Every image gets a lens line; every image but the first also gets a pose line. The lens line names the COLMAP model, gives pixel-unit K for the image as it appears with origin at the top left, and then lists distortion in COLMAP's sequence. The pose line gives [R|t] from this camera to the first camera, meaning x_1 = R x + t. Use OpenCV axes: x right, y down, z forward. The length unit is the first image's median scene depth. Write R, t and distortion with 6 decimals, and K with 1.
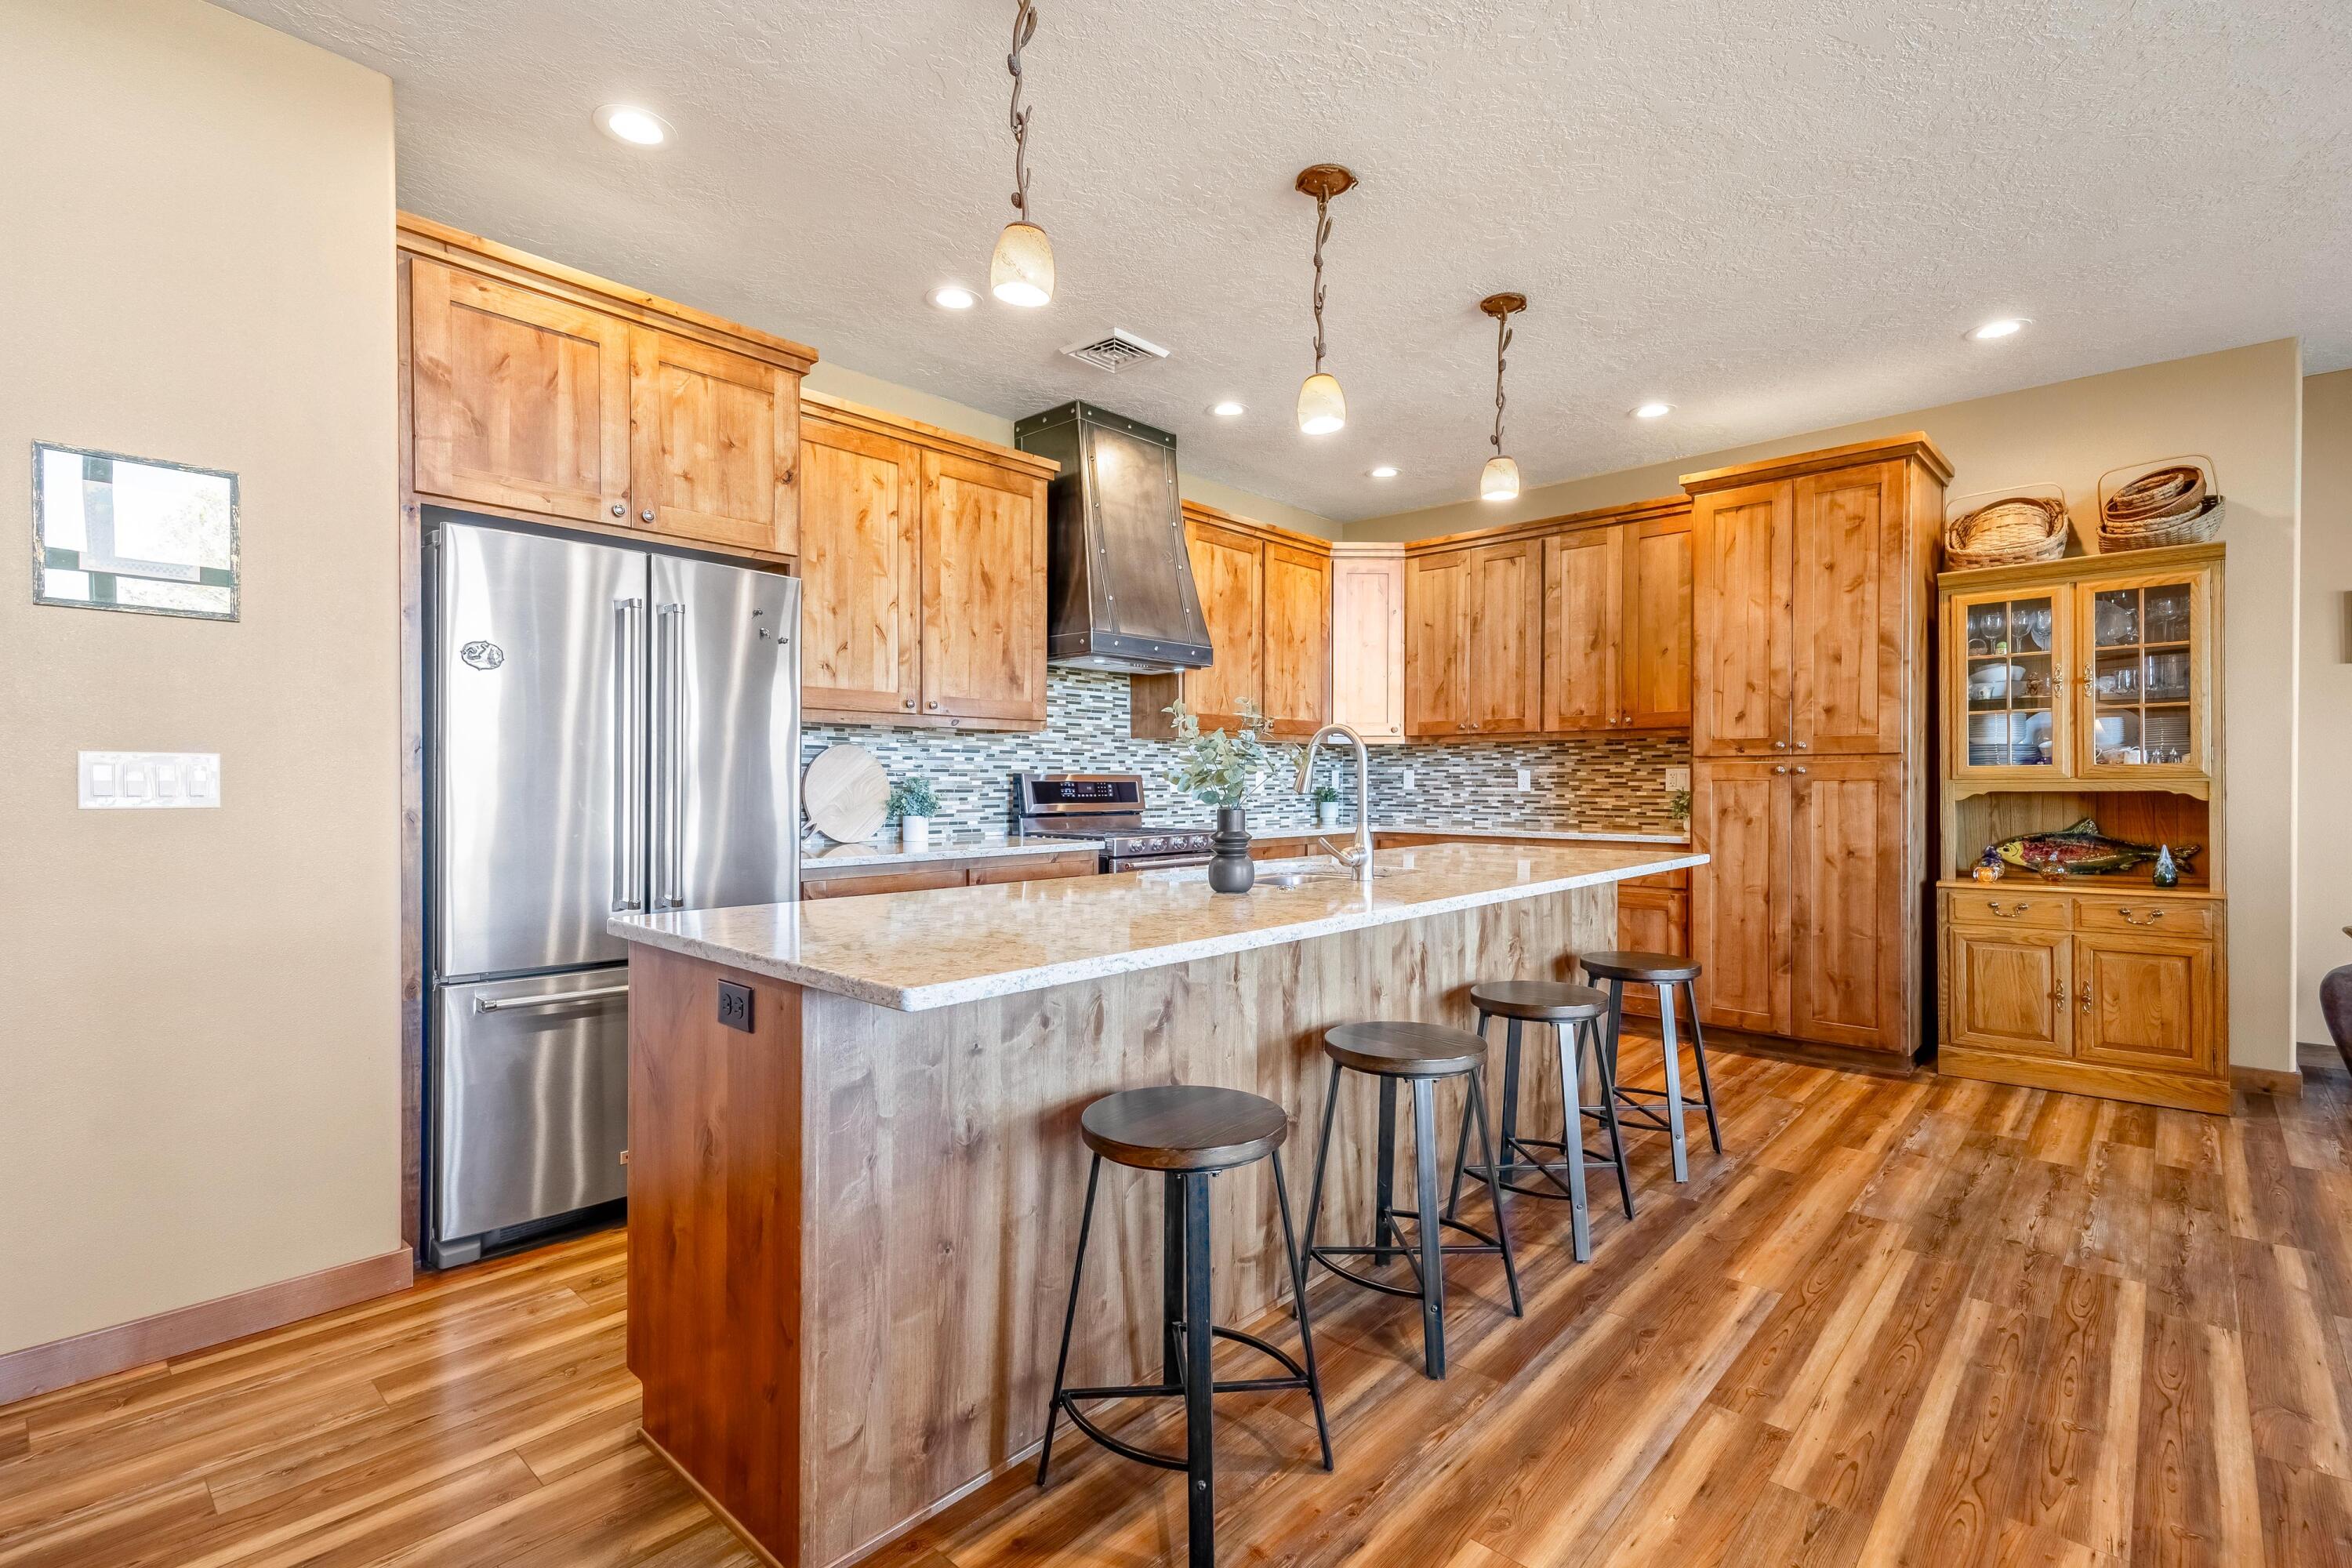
lens RADIAL K [[1075.6, 0, 1179.8], [0, 1075.6, 792.6], [0, 0, 1]] dist [0.024652, -0.009165]
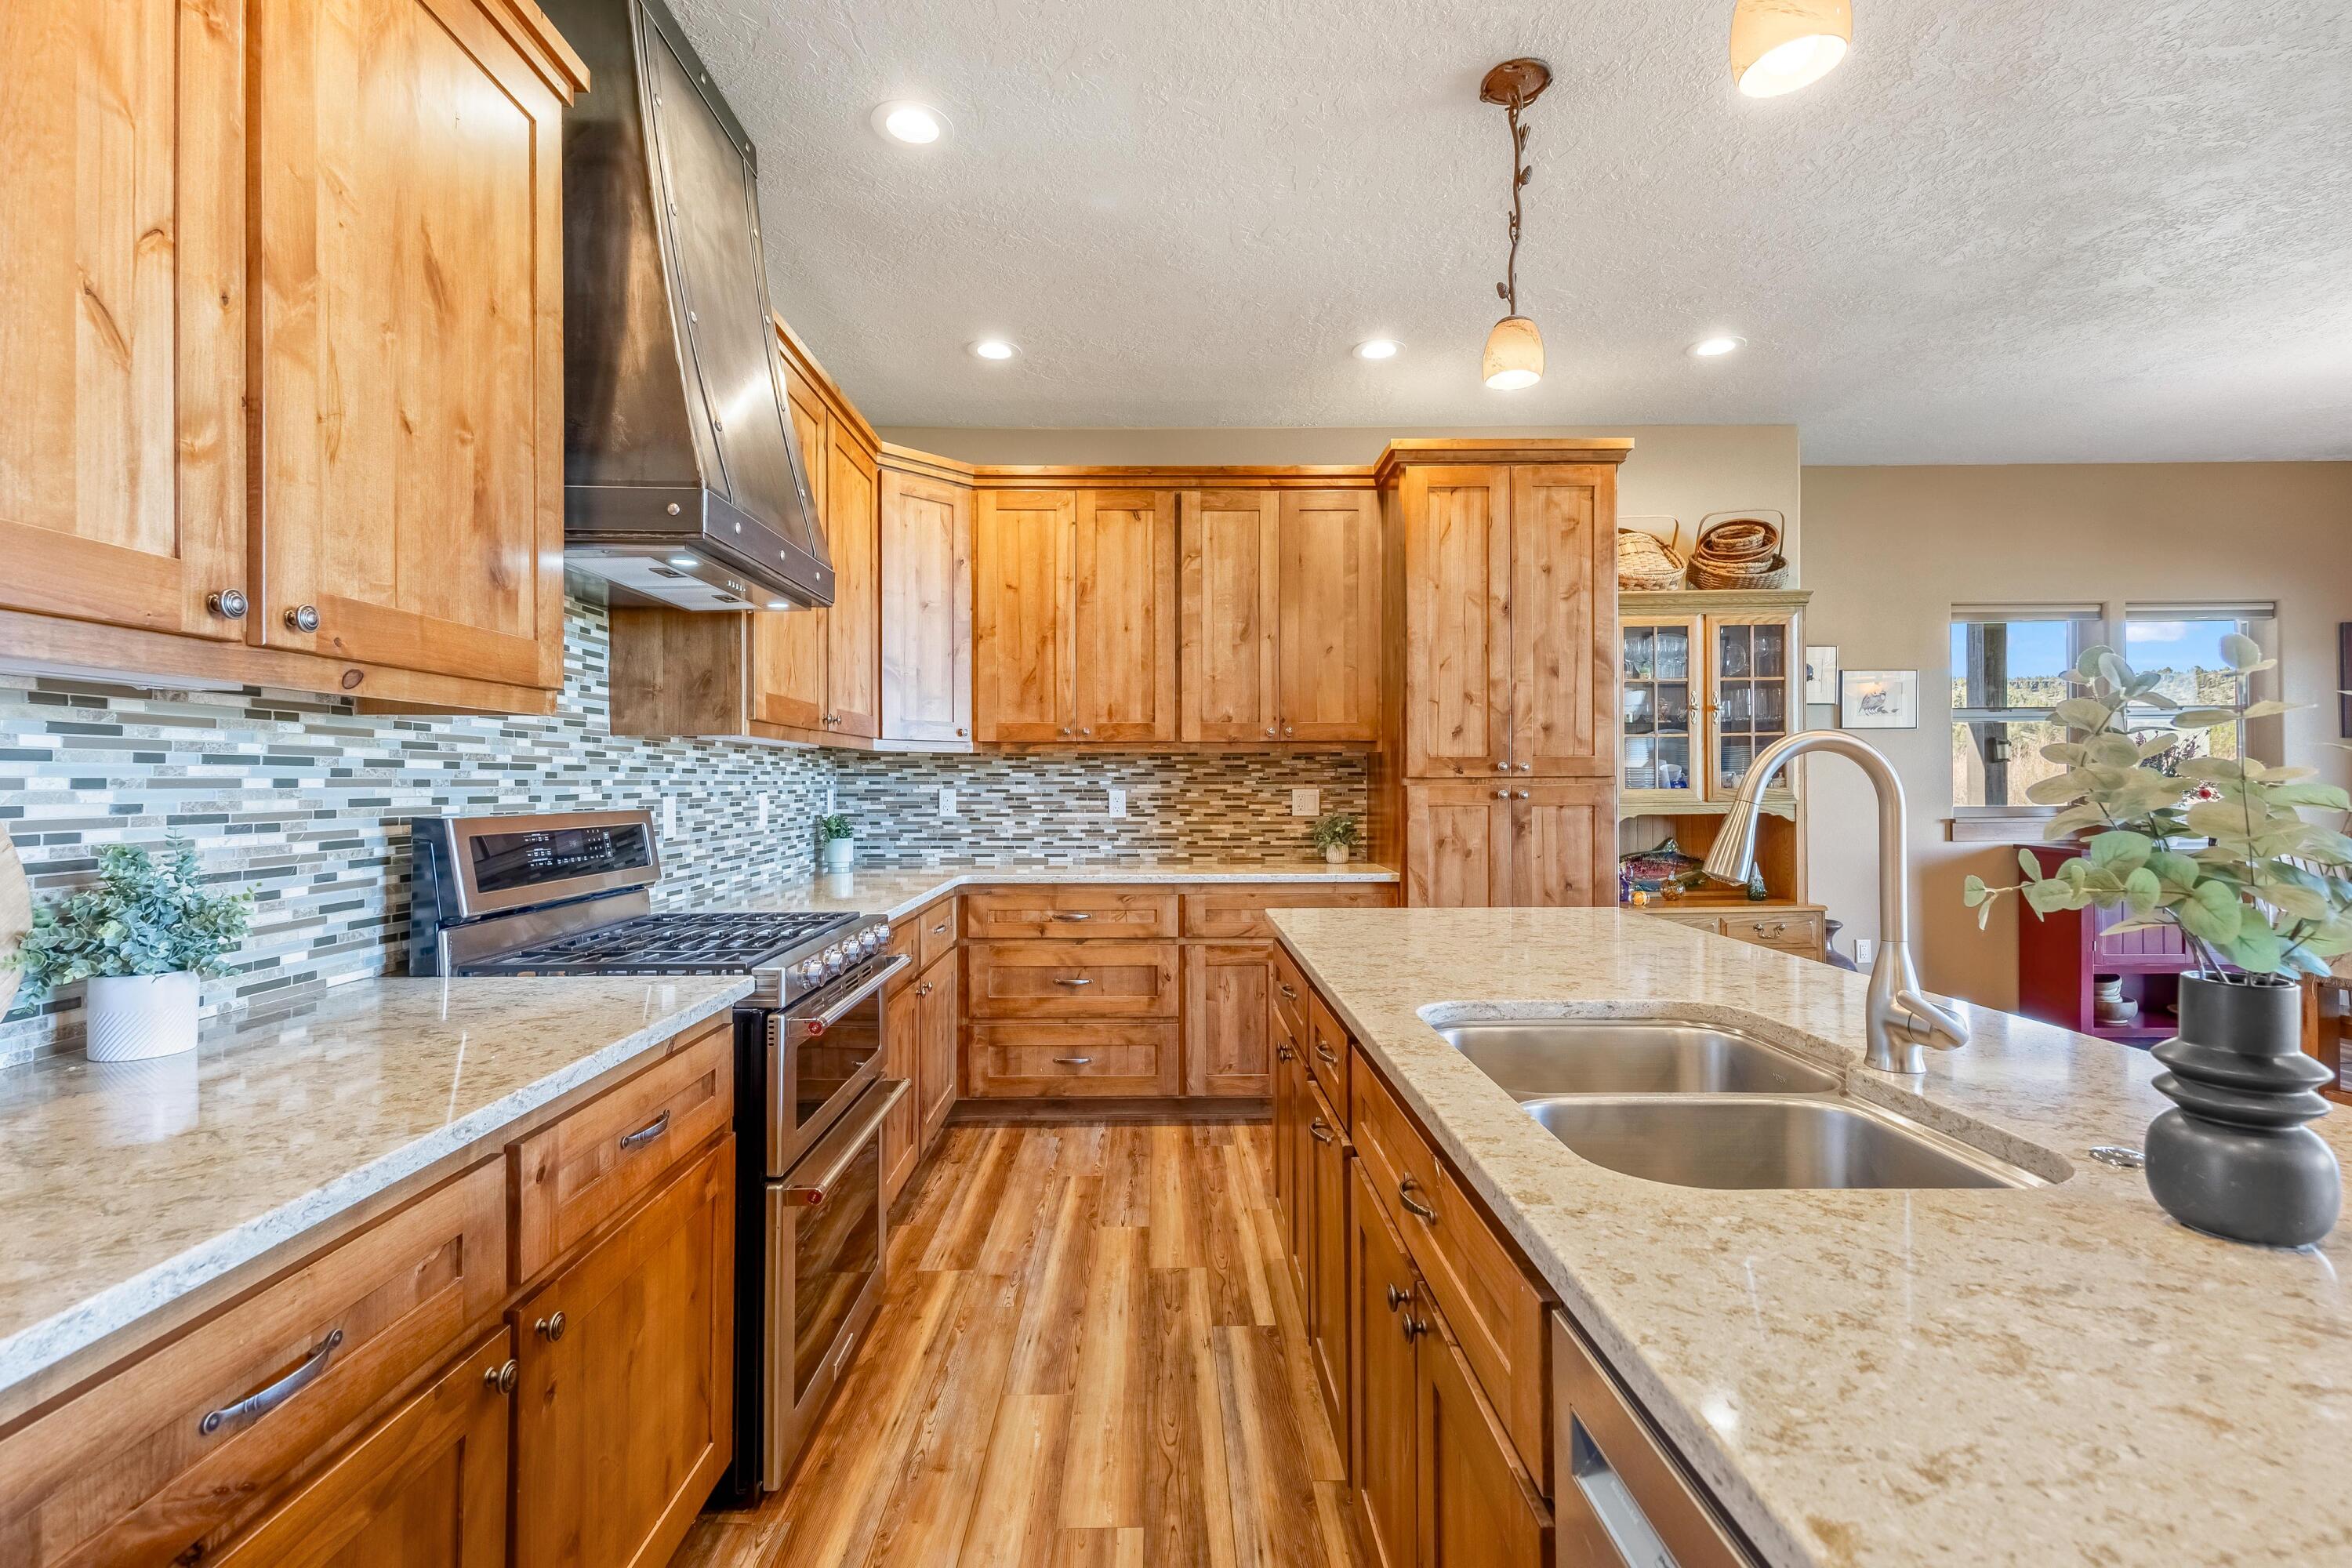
lens RADIAL K [[1075.6, 0, 1179.5], [0, 1075.6, 783.6], [0, 0, 1]] dist [0.024652, -0.009165]
pose [[0.726683, -0.002906, 0.686966, -0.248083], [0.010503, 0.999921, -0.006881, -0.027596], [-0.686892, 0.012216, 0.726657, 0.572609]]
